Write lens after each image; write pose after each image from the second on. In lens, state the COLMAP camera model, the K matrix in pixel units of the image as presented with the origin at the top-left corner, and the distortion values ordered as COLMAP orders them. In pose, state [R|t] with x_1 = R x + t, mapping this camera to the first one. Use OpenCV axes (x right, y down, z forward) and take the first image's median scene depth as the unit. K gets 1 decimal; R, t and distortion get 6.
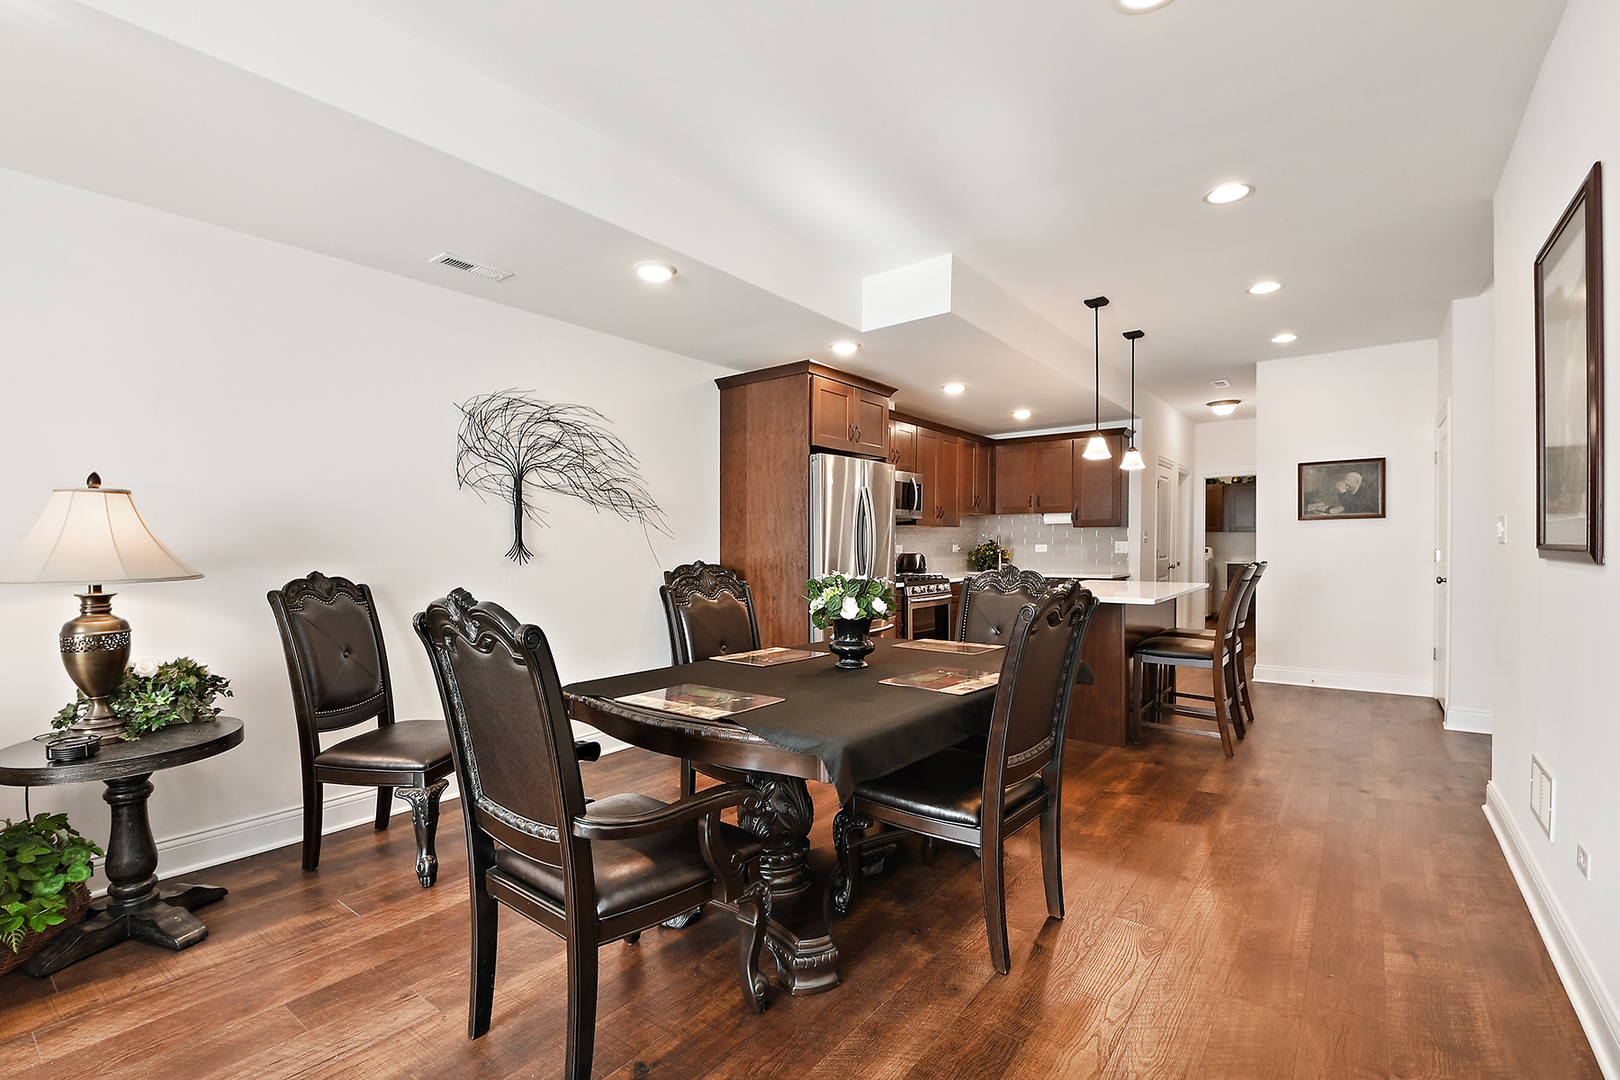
lens RADIAL K [[718.9, 0, 796.0], [0, 718.9, 547.2], [0, 0, 1]] dist [0.002052, -0.010544]
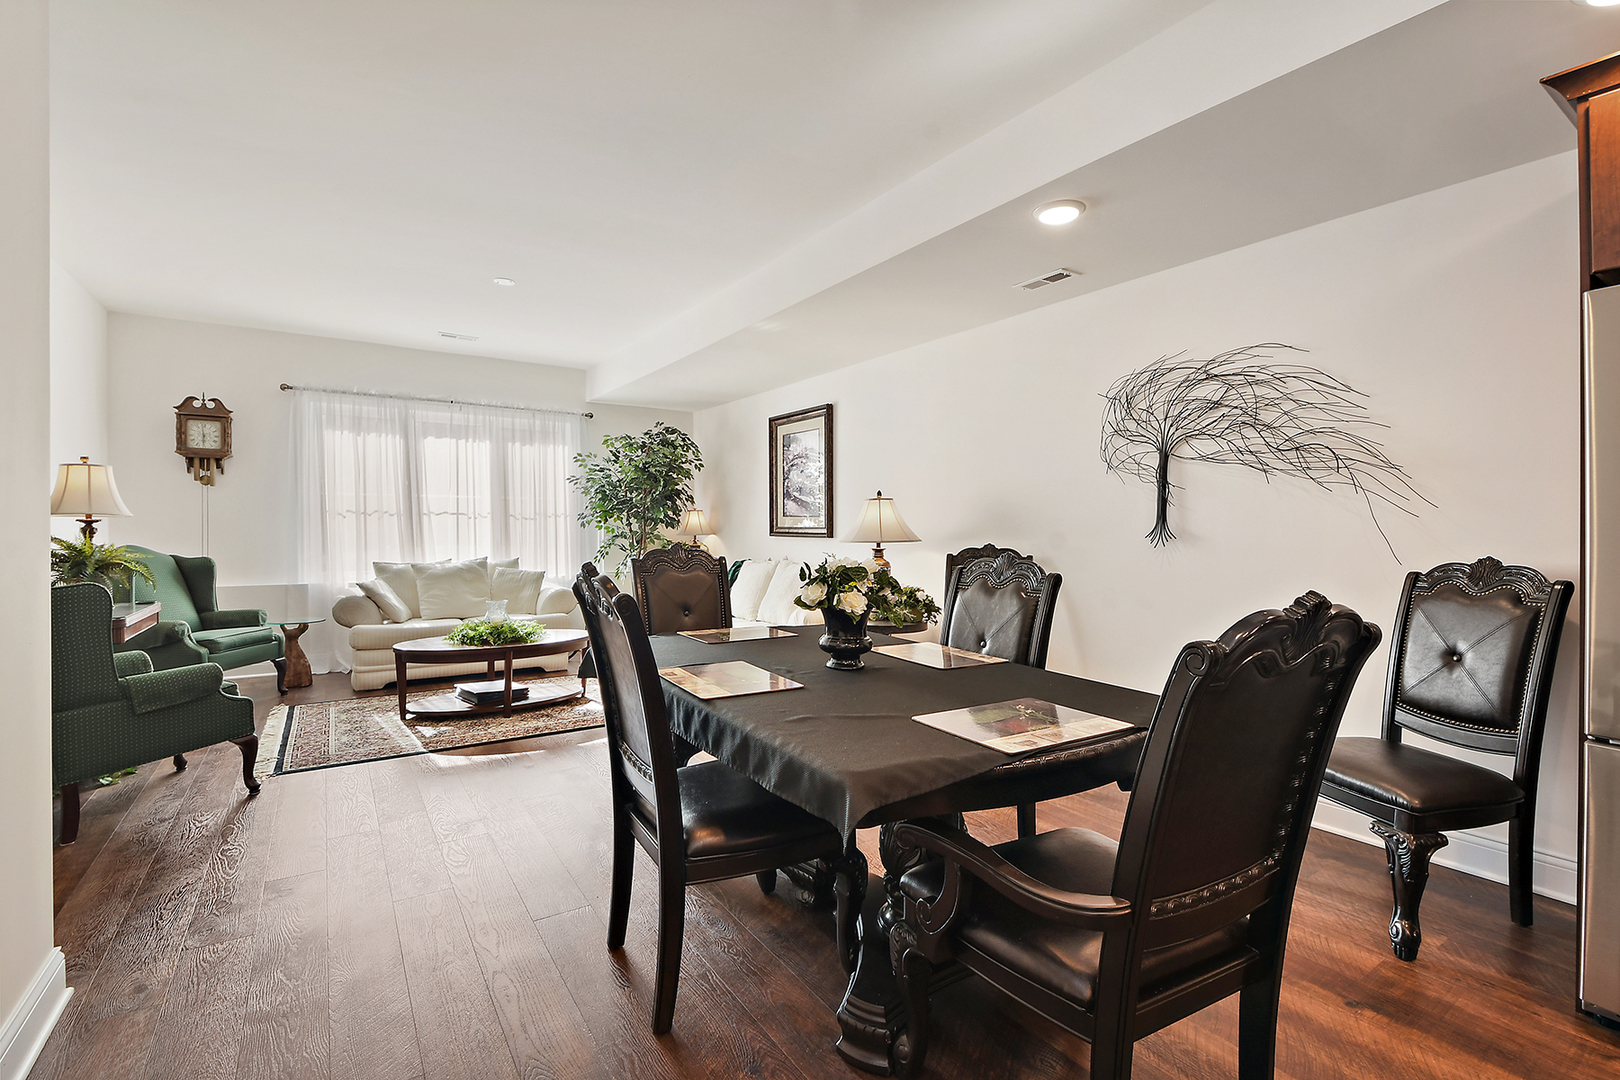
lens RADIAL K [[718.9, 0, 798.0], [0, 718.9, 536.5], [0, 0, 1]] dist [0.002052, -0.010544]
pose [[-0.318620, 0.012100, -0.947805, 0.457799], [-0.008371, 0.999844, 0.015578, 0.000134], [0.947846, 0.012898, -0.318469, 0.606680]]
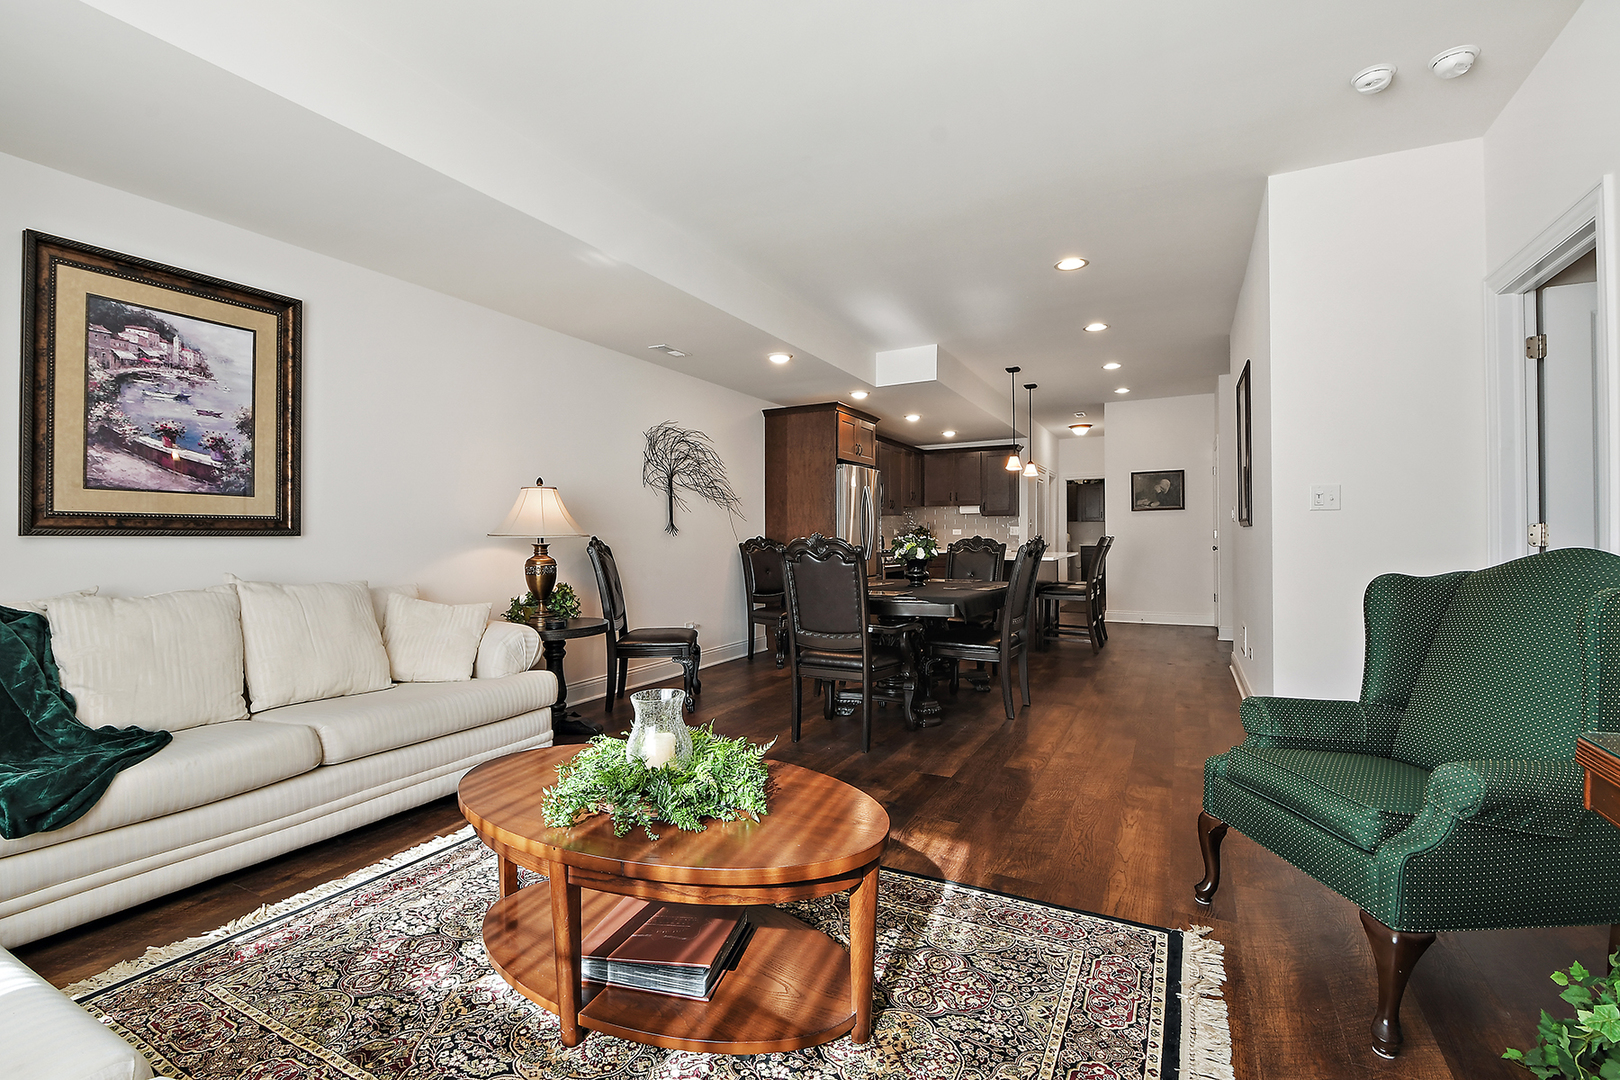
lens RADIAL K [[718.9, 0, 794.9], [0, 718.9, 524.7], [0, 0, 1]] dist [0.002052, -0.010544]
pose [[0.984838, 0.001532, 0.173470, -0.279120], [0.002278, 0.999761, -0.021764, 0.024443], [-0.173462, 0.021829, 0.984599, -0.390362]]
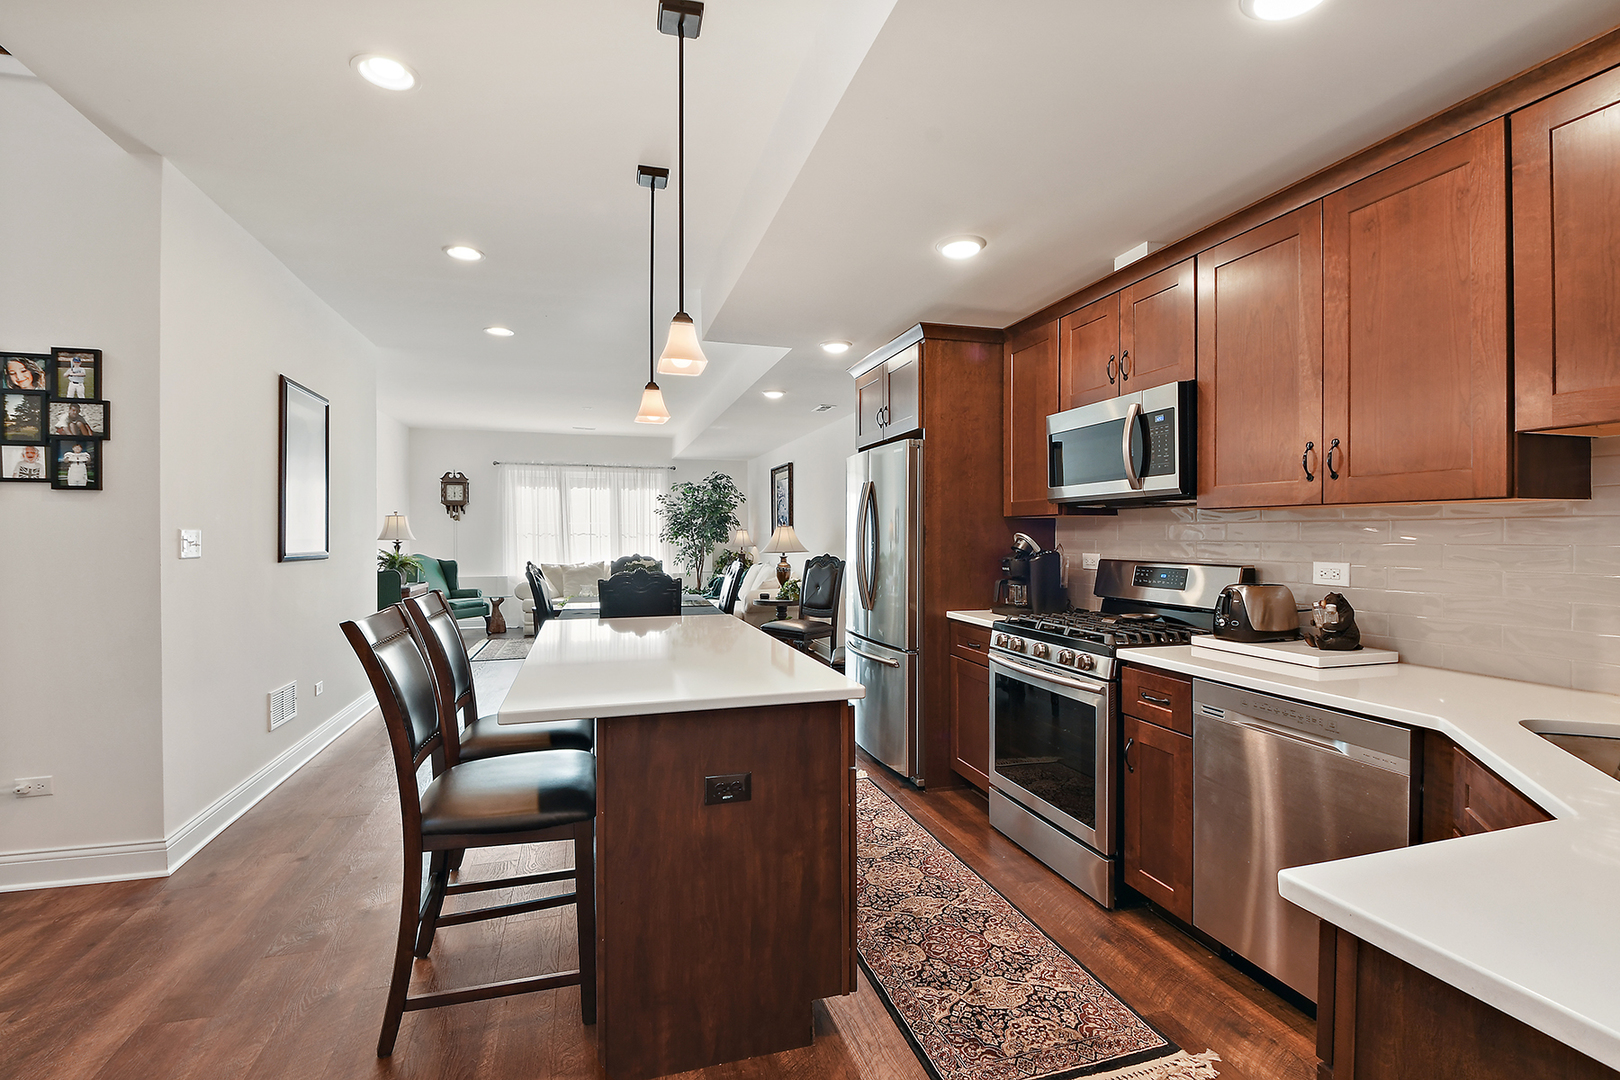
lens RADIAL K [[718.9, 0, 816.9], [0, 718.9, 539.8], [0, 0, 1]] dist [0.002052, -0.010544]
pose [[-0.567915, 0.009933, -0.823027, 0.761977], [-0.000628, 0.999922, 0.012501, -0.024792], [0.823087, 0.007616, -0.567864, 1.317344]]
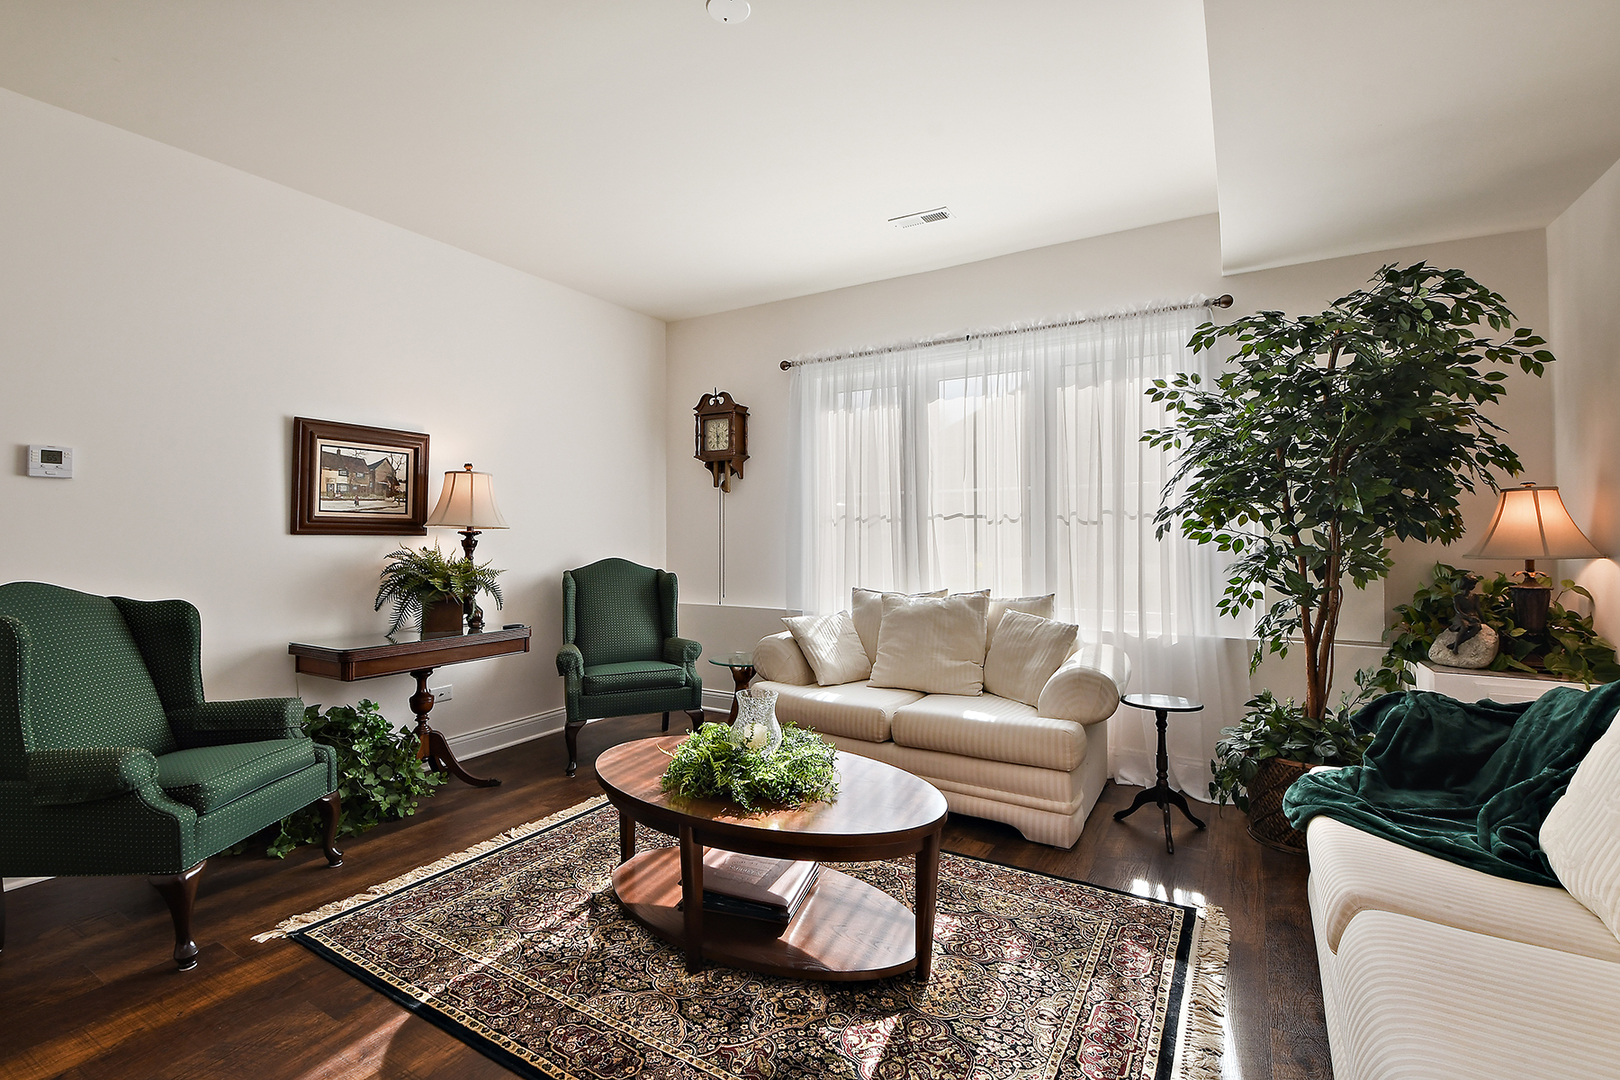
lens RADIAL K [[718.9, 0, 805.1], [0, 718.9, 532.5], [0, 0, 1]] dist [0.002052, -0.010544]
pose [[-0.992432, 0.003456, -0.122751, -0.258665], [0.003118, 0.999991, 0.002942, -0.000285], [0.122760, 0.002537, -0.992433, 0.392992]]
